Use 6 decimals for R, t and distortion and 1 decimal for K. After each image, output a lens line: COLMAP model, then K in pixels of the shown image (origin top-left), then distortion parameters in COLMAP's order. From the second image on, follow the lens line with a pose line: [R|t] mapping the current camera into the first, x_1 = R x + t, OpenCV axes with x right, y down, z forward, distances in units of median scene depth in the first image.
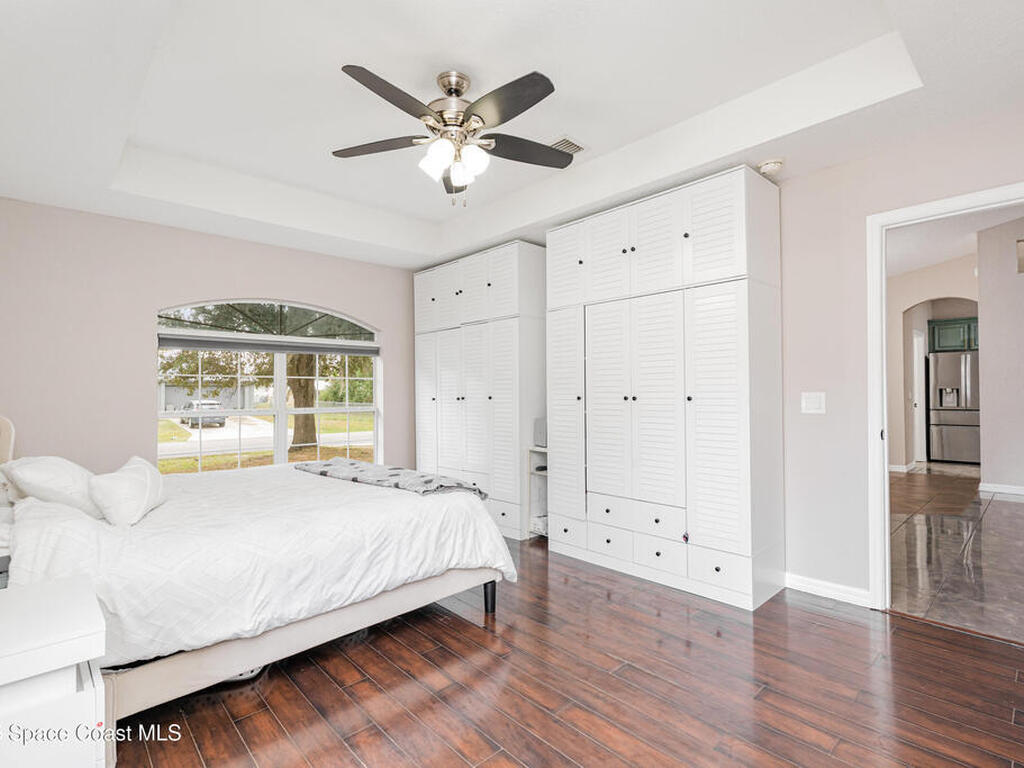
lens RADIAL K [[504.1, 0, 512.0], [0, 504.1, 384.0], [0, 0, 1]] dist [-0.004460, -0.000378]
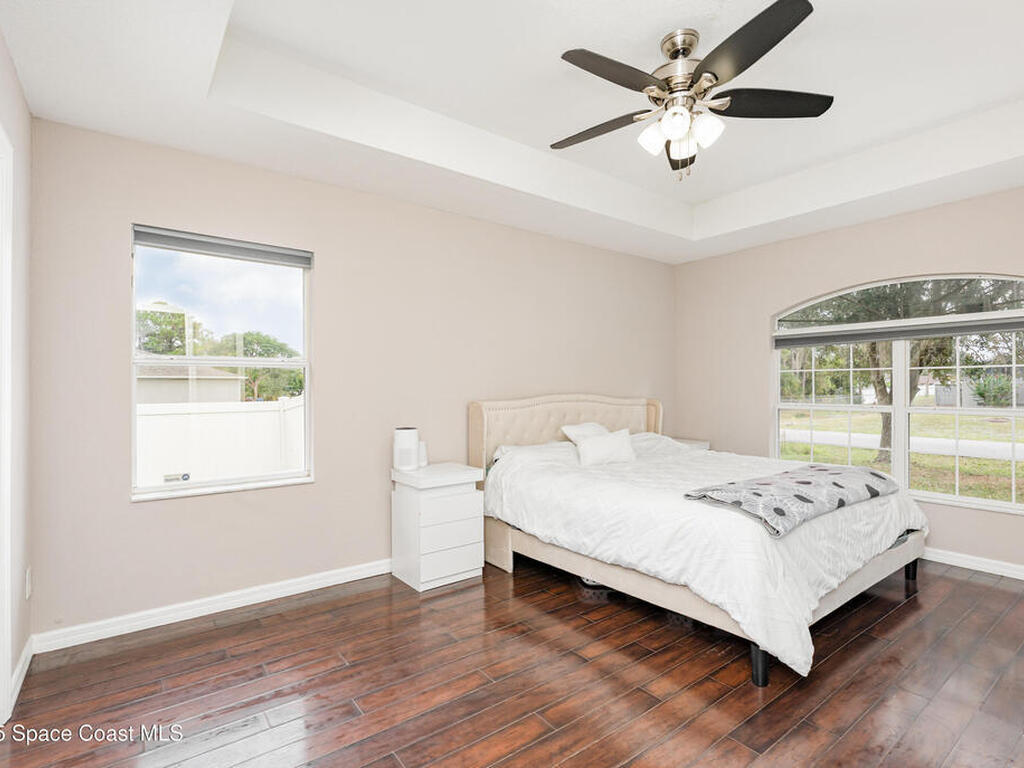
lens RADIAL K [[504.1, 0, 512.0], [0, 504.1, 384.0], [0, 0, 1]] dist [-0.004460, -0.000378]
pose [[-0.095368, 0.007445, -0.995414, 0.903893], [0.019853, 0.999787, 0.005575, -0.011914], [0.995244, -0.019230, -0.095495, 0.874195]]
